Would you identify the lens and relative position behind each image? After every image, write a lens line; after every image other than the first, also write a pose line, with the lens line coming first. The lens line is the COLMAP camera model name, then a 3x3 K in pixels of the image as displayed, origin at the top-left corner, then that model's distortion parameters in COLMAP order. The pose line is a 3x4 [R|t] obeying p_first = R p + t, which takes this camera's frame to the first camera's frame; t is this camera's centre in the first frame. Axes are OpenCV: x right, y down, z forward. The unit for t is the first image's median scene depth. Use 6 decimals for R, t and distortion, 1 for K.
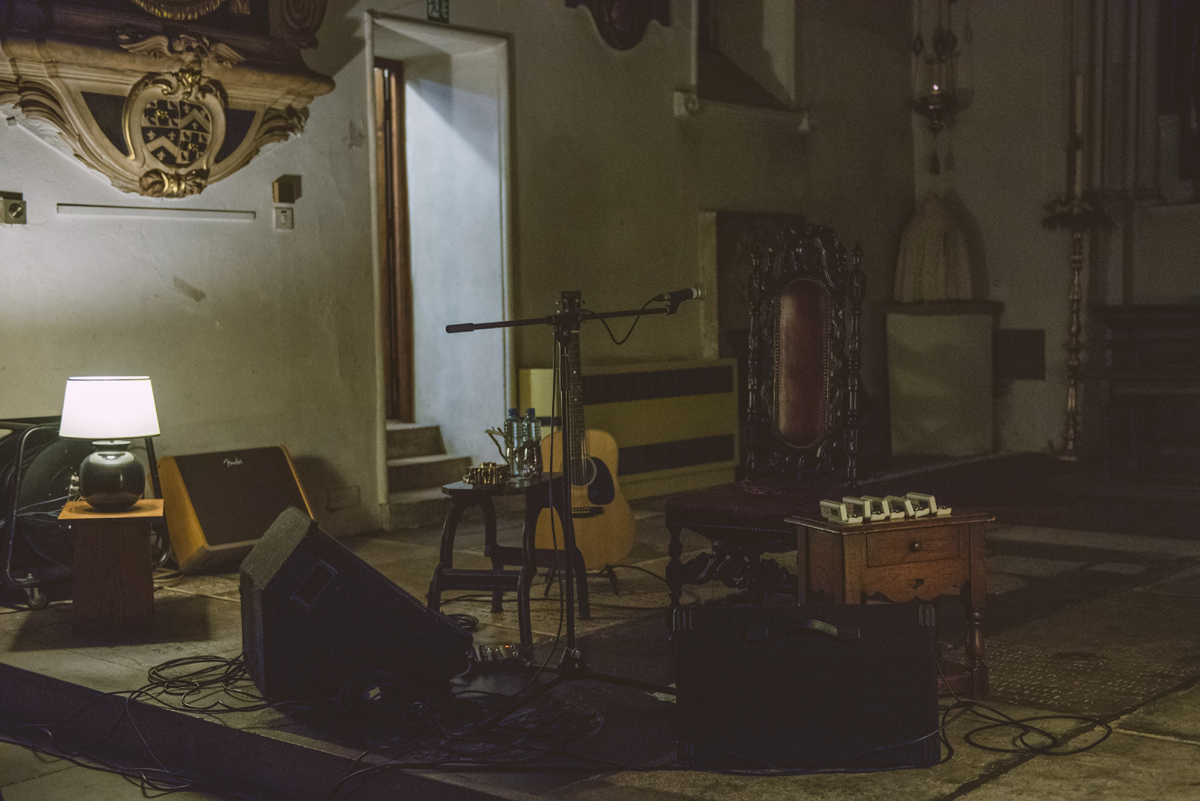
lens RADIAL K [[1624.3, 0, 600.0], [0, 1624.3, 400.5], [0, 0, 1]] dist [-0.025846, -0.043300]
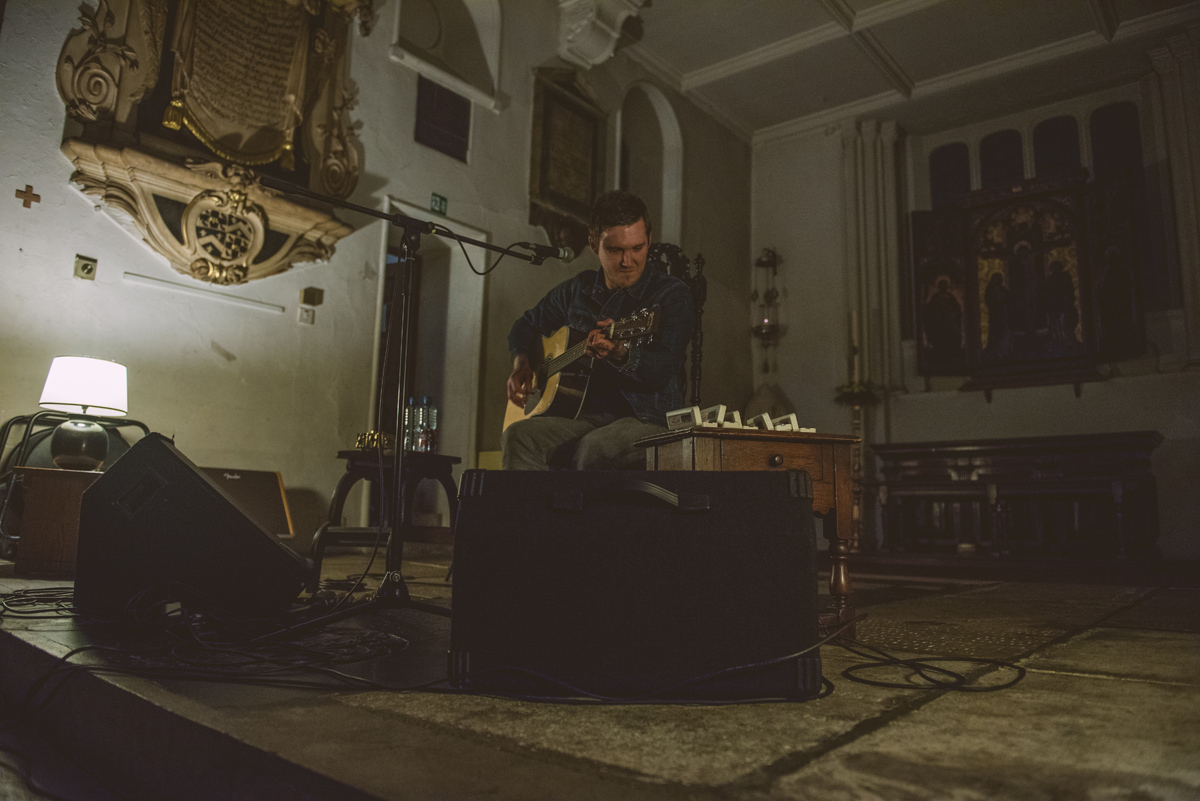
lens RADIAL K [[767.2, 0, 600.0], [0, 767.2, 400.5], [0, 0, 1]] dist [-0.084199, -0.001611]
pose [[0.999277, 0.037704, -0.004813, 0.069450], [-0.037769, 0.970714, -0.237250, 0.111859], [-0.004273, 0.237260, 0.971437, 0.405963]]
